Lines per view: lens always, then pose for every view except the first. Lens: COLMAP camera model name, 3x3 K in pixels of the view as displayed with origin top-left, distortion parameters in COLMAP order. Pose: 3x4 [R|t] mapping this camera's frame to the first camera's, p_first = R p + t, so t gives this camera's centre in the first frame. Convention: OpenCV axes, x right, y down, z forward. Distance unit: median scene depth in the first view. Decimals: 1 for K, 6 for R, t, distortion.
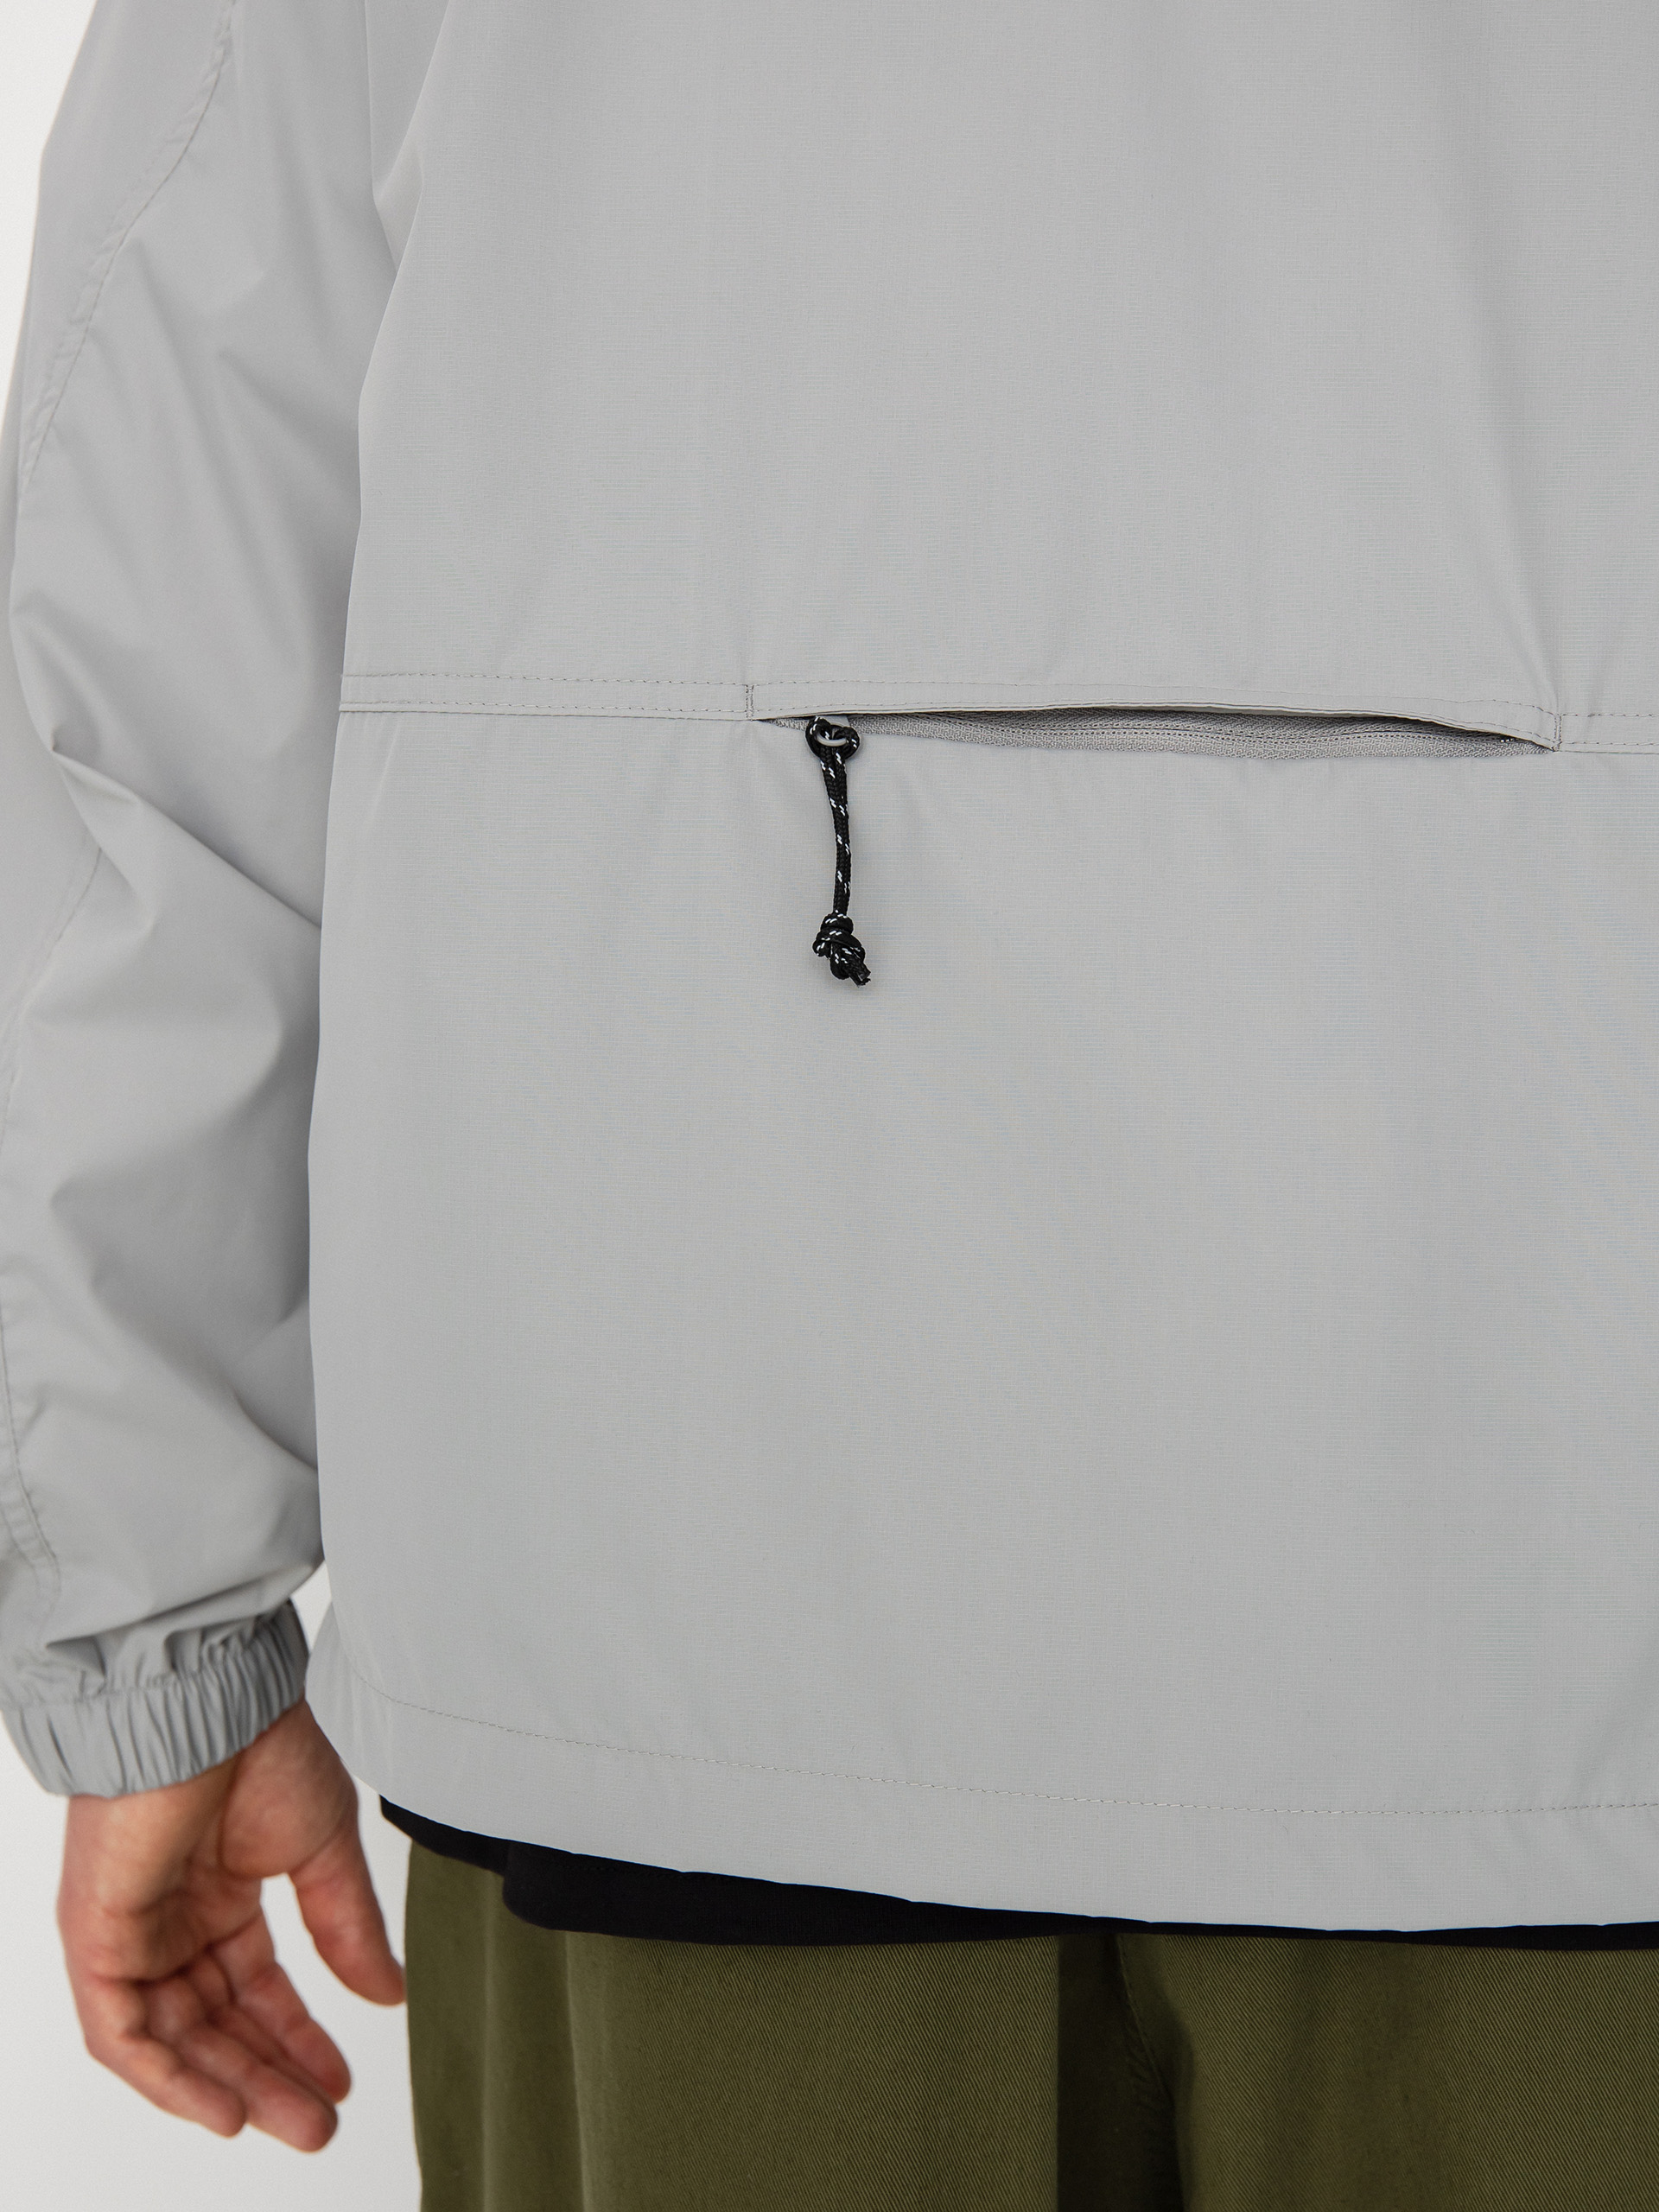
lens RADIAL K [[3526.8, 0, 829.0], [0, 3526.8, 1108.8], [0, 0, 1]] dist [0.010346, 0.000000]
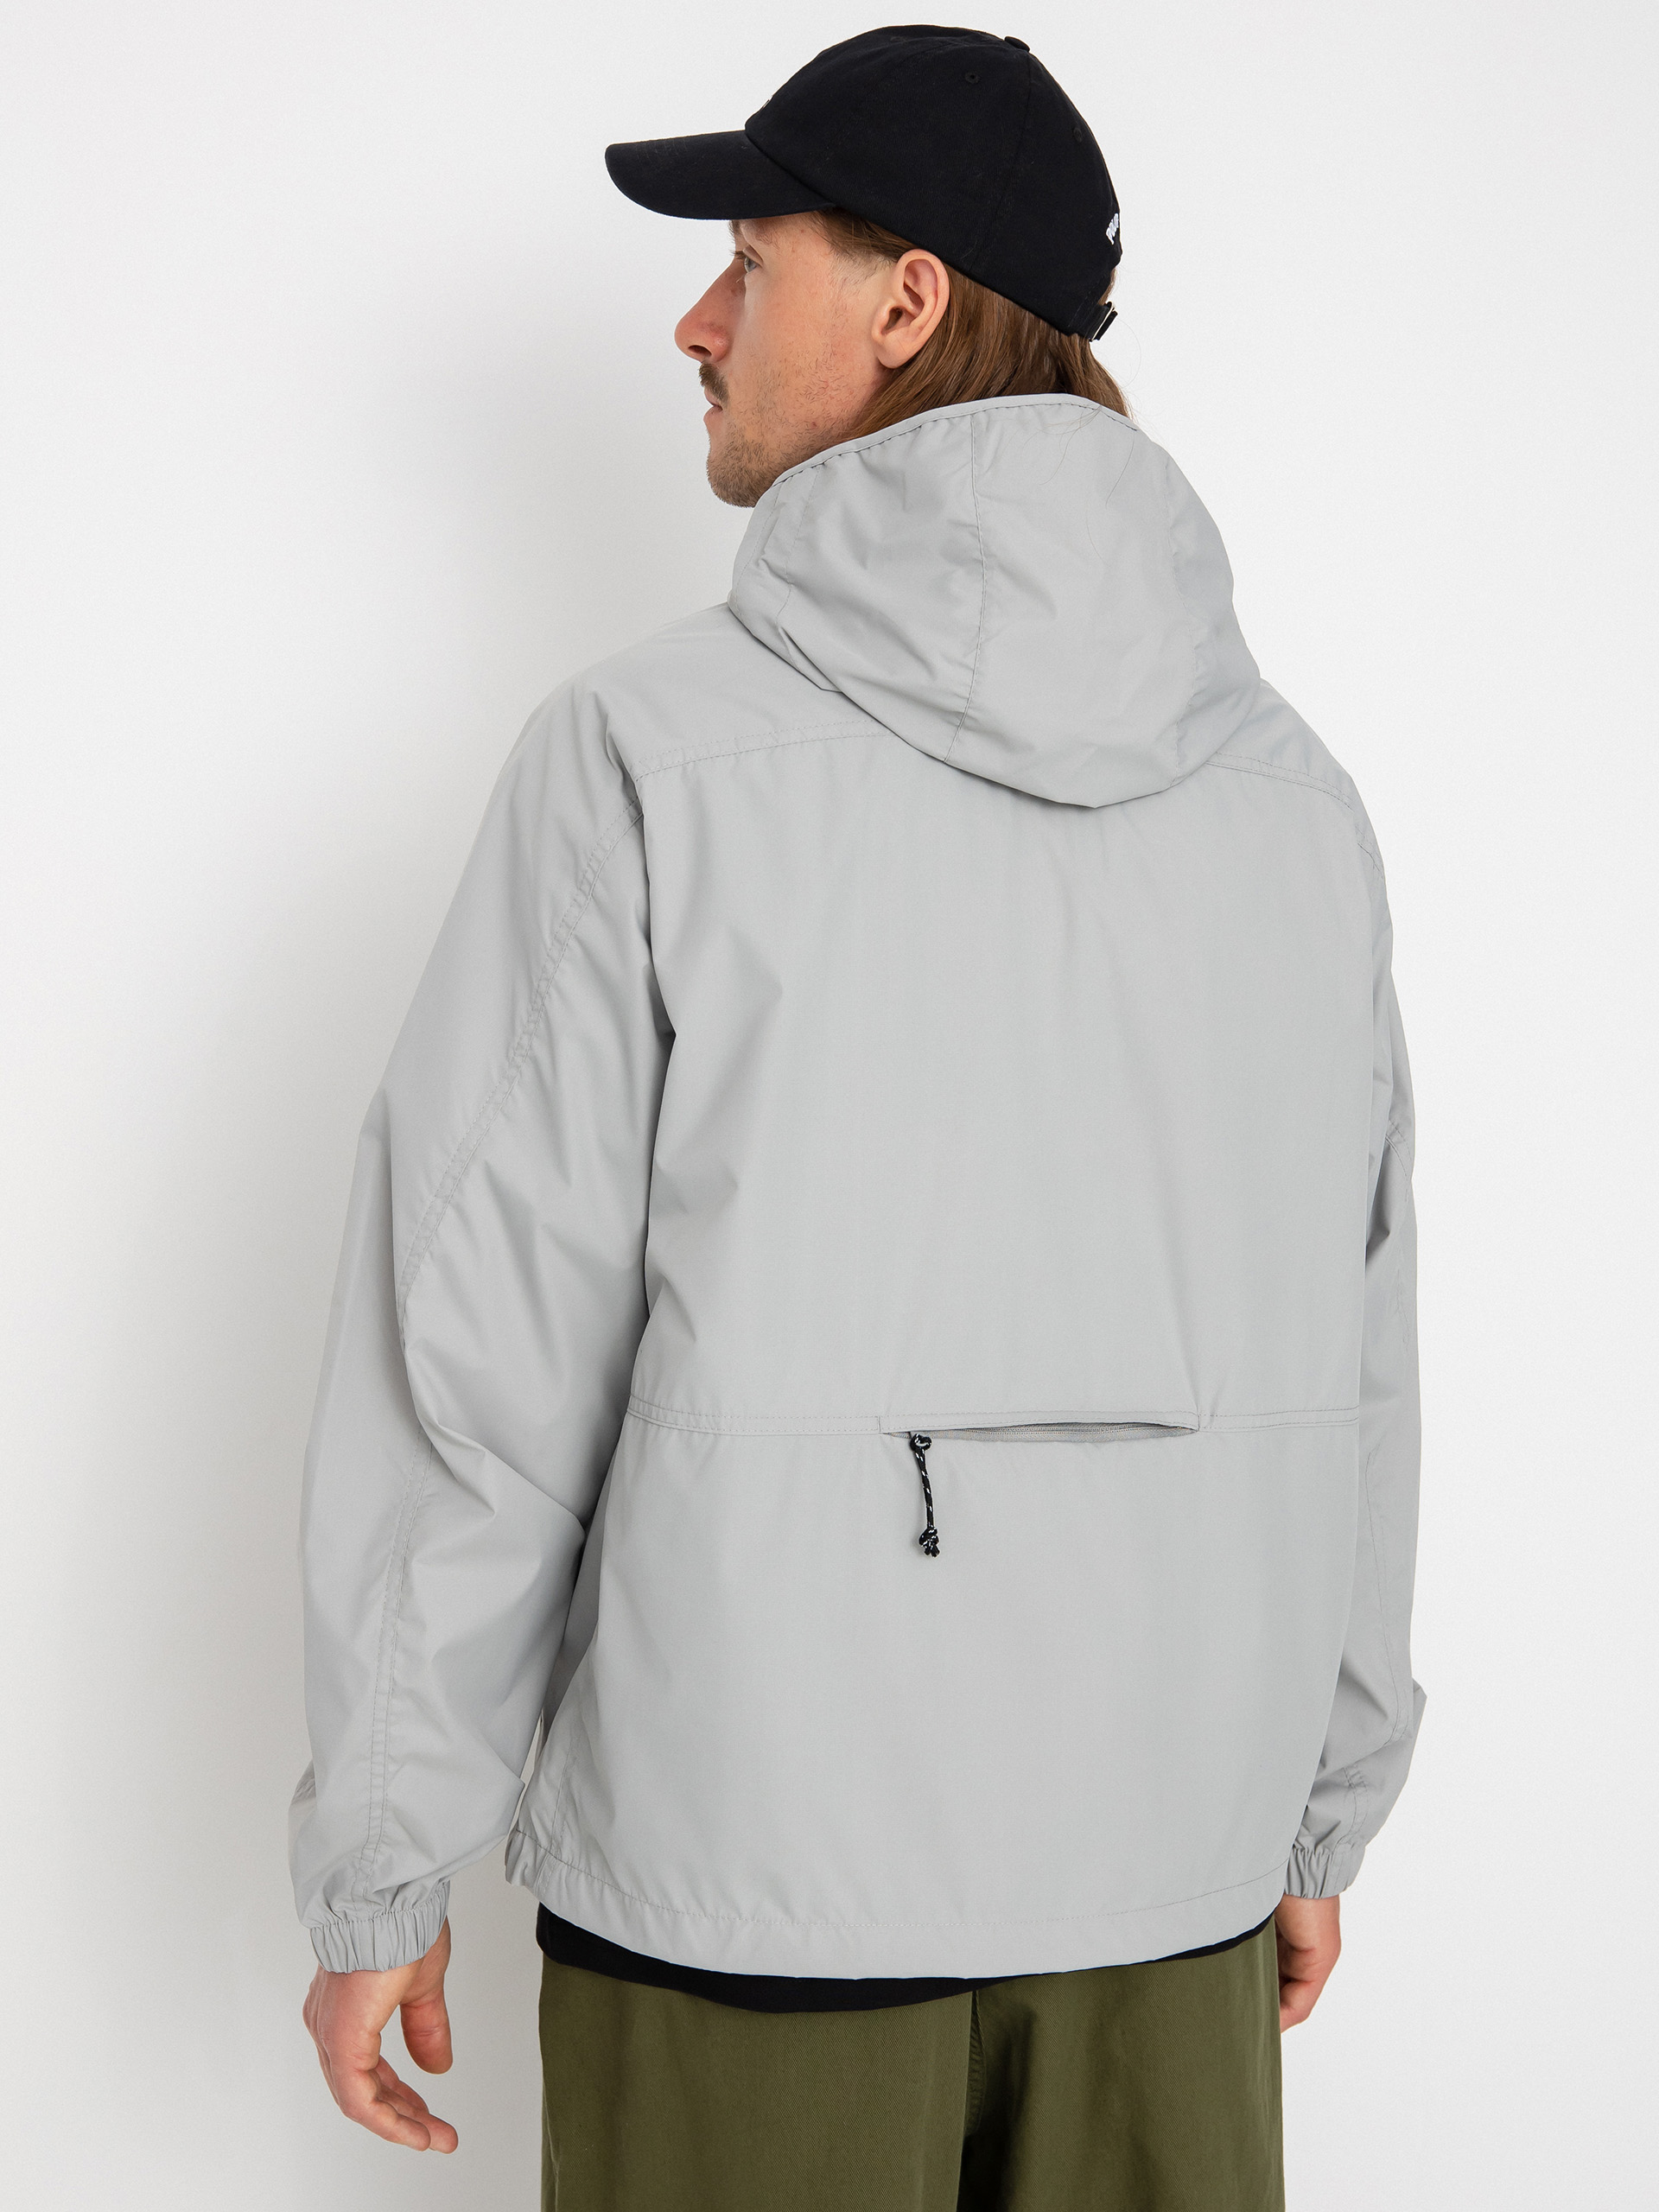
lens RADIAL K [[3094.6, 0, 828.8], [0, 3094.6, 1103.5], [0, 0, 1]] dist [0.026643, 0.000000]
pose [[0.897069, -0.002019, 0.441886, -0.900777], [0.014757, 0.999569, -0.025391, -0.267542], [-0.441644, 0.029298, 0.896712, -0.710908]]
